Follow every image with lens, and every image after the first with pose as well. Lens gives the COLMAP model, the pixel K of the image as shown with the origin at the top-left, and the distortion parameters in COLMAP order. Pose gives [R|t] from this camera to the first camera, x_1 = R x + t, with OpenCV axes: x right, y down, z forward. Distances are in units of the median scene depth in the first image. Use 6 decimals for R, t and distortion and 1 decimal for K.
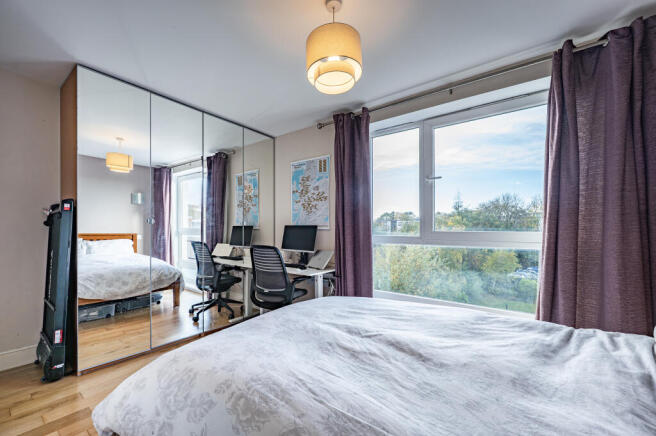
lens RADIAL K [[270.6, 0, 374.4], [0, 270.6, 231.2], [0, 0, 1]] dist [-0.001489, -0.000071]
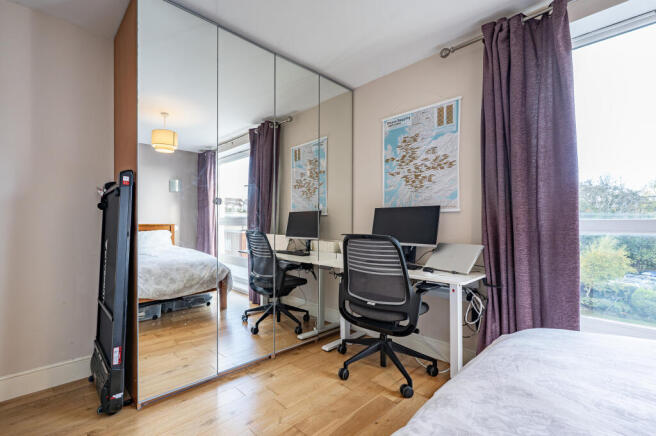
lens RADIAL K [[288.2, 0, 321.4], [0, 288.2, 224.5], [0, 0, 1]] dist [-0.000790, -0.000514]
pose [[0.979839, -0.002228, -0.199778, -0.338615], [0.001441, 0.999991, -0.004087, 0.025797], [0.199785, 0.003717, 0.979833, 0.247079]]
